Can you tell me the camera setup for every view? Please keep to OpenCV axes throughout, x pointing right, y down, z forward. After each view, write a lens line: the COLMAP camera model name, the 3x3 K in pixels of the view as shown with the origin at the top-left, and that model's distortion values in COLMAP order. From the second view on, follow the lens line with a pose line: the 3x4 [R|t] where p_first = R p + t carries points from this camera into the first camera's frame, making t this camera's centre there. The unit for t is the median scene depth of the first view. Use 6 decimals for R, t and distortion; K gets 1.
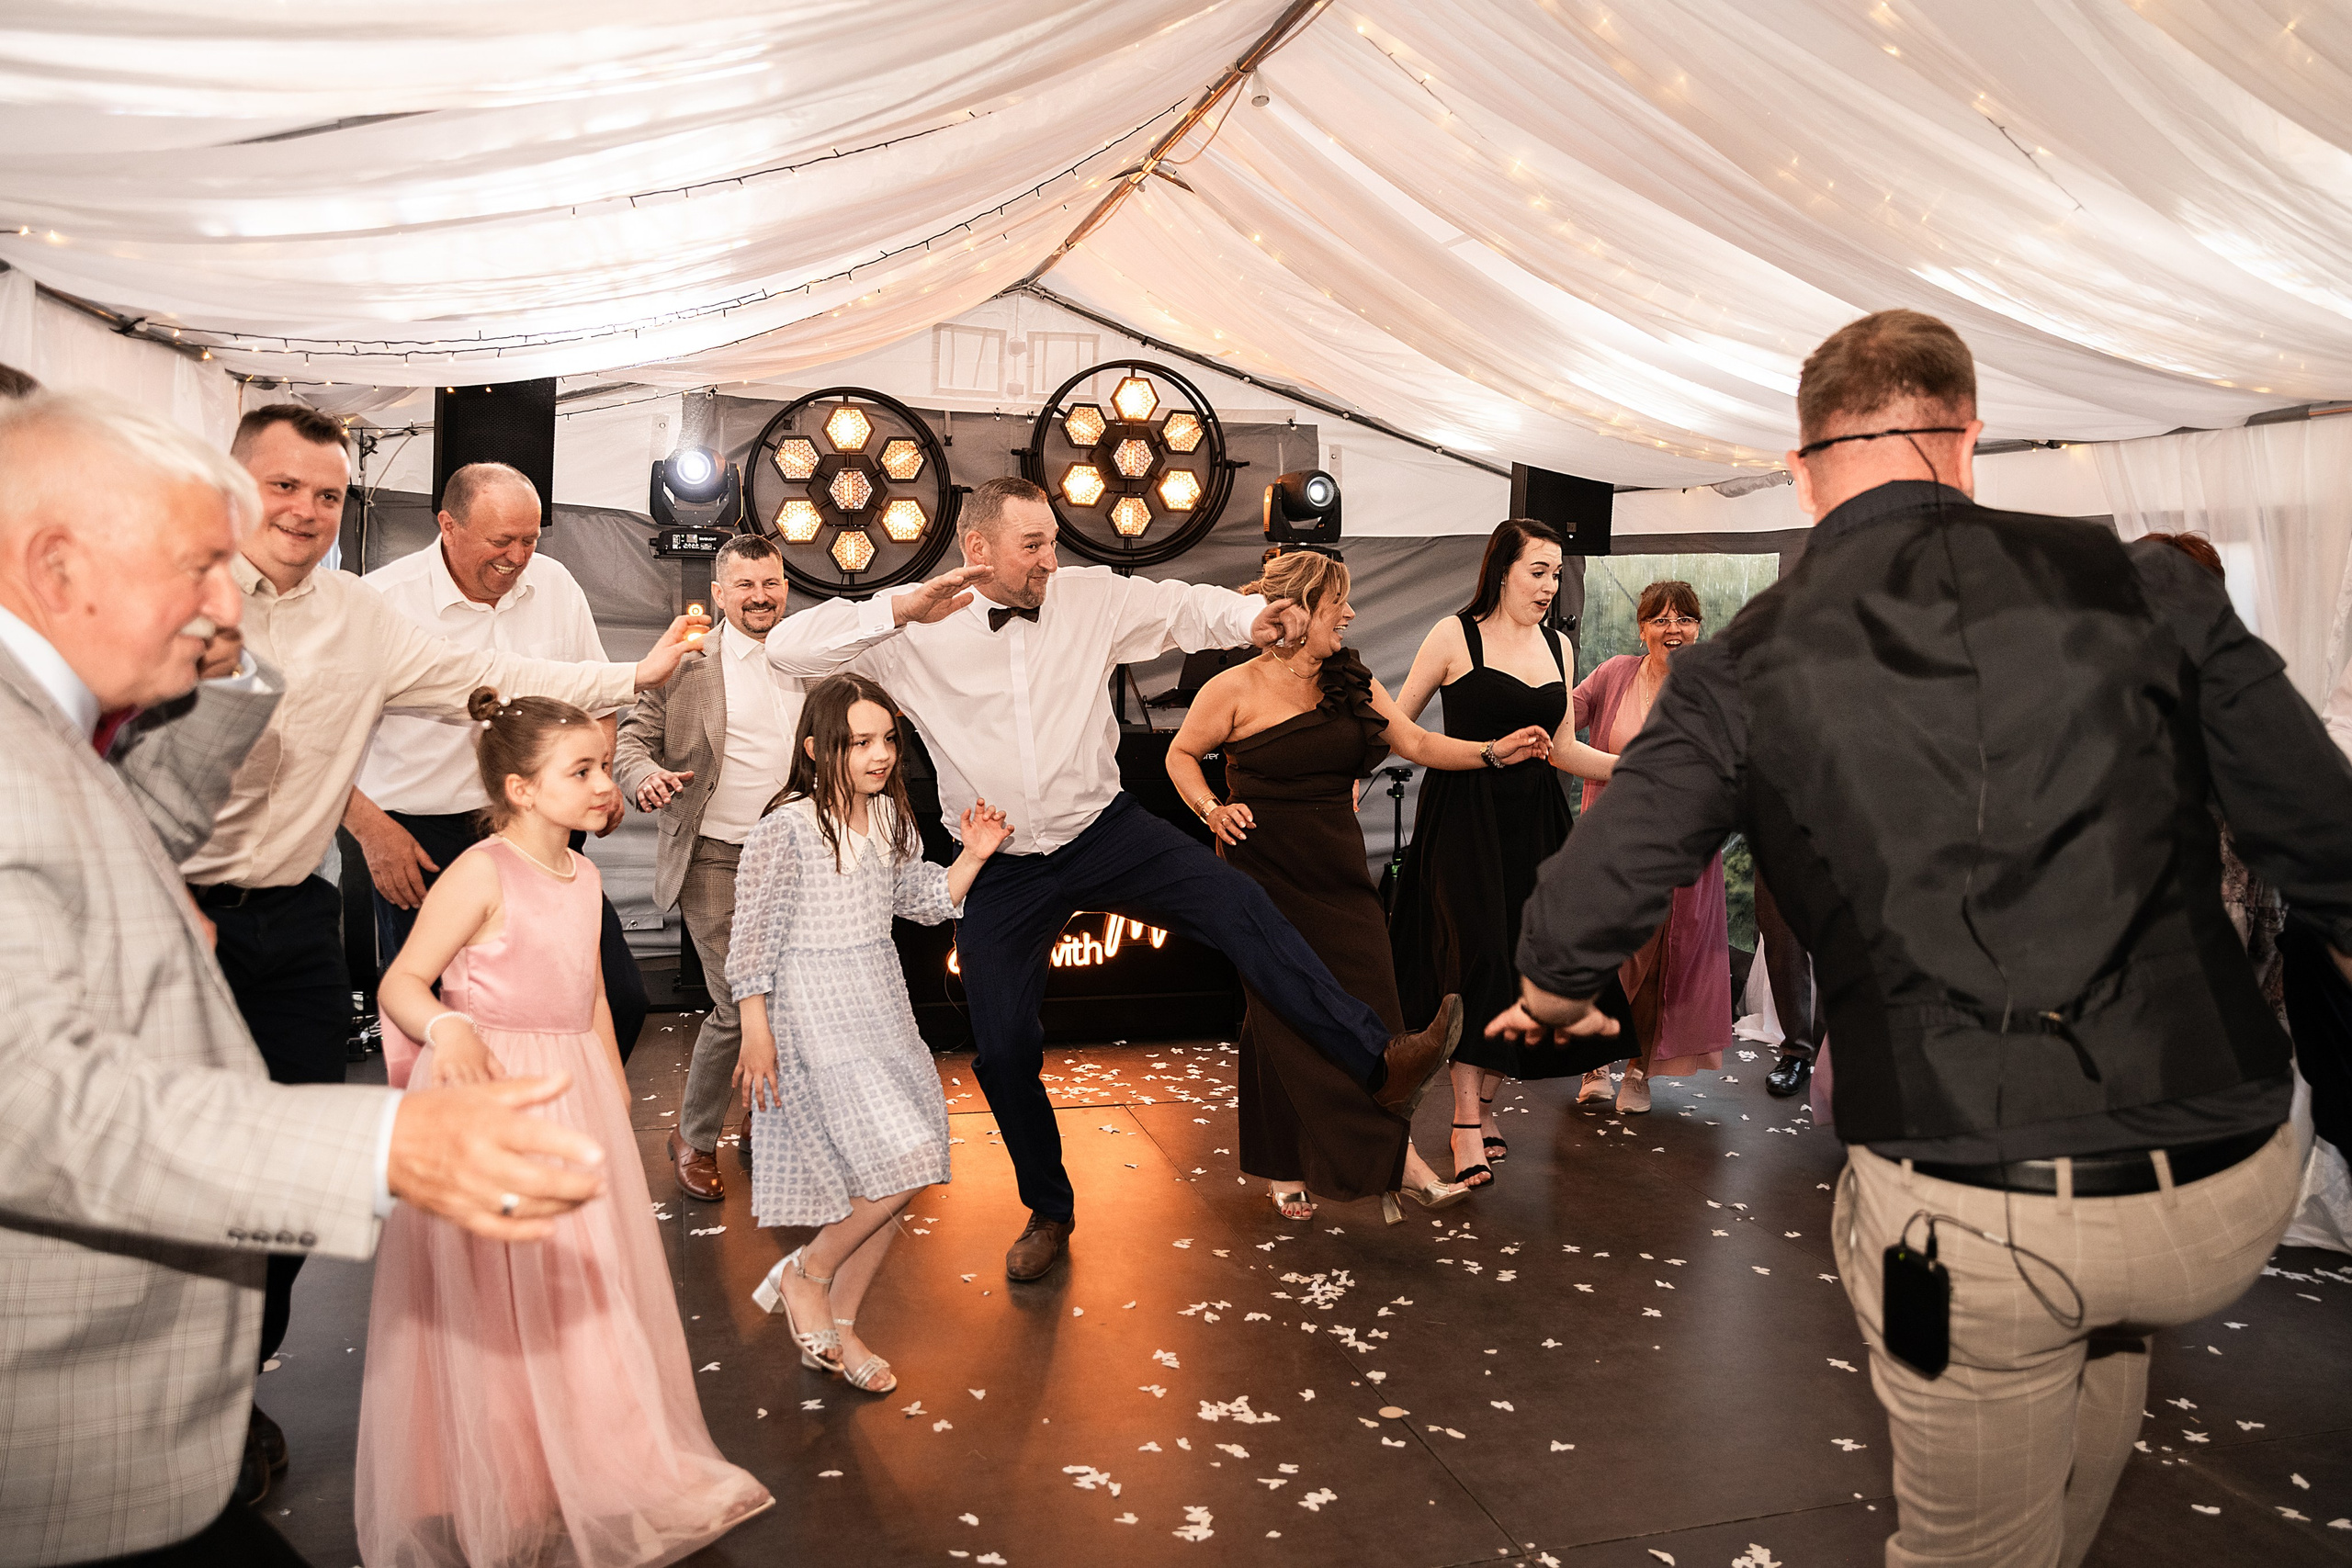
lens RADIAL K [[1725.8, 0, 1167.8], [0, 1725.8, 784.7], [0, 0, 1]] dist [-0.019739, 0.026515]
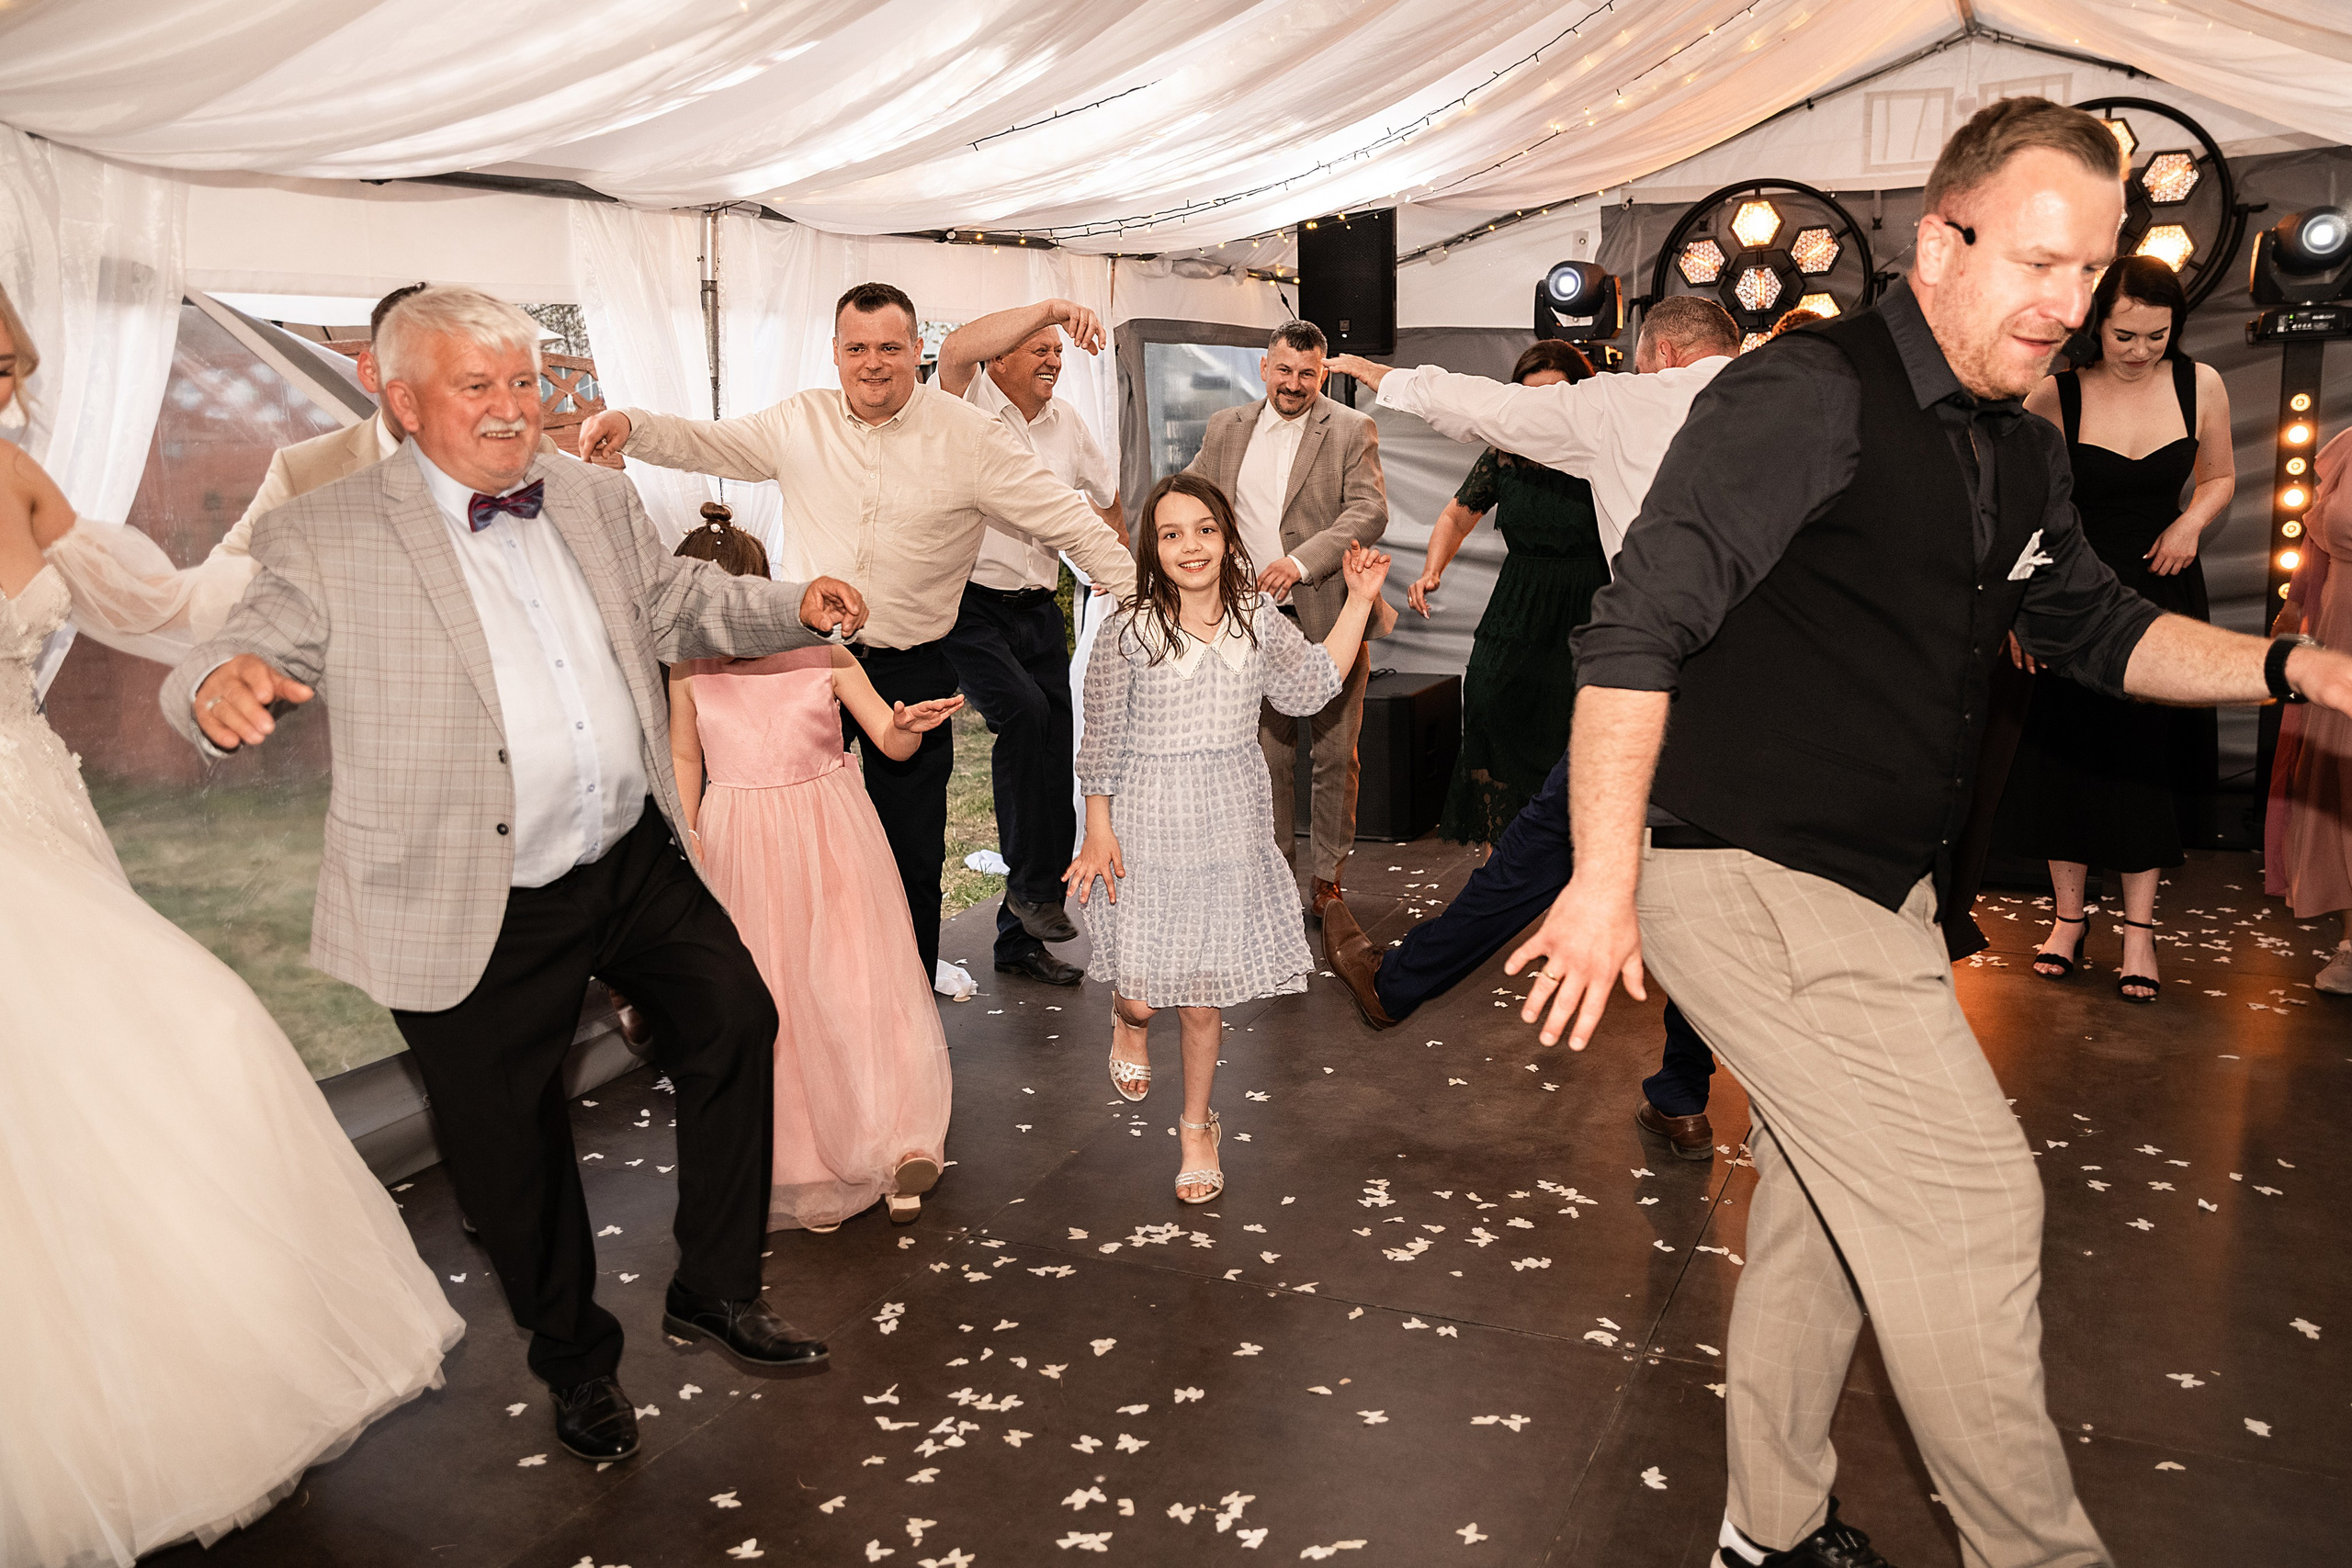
lens RADIAL K [[1865.2, 0, 1181.1], [0, 1865.2, 773.1], [0, 0, 1]] dist [-0.007525, 0.024796]
pose [[0.740867, 0.080450, -0.666817, 0.316532], [-0.023532, 0.995300, 0.093935, 0.007137], [0.671240, -0.053902, 0.739278, 0.007738]]
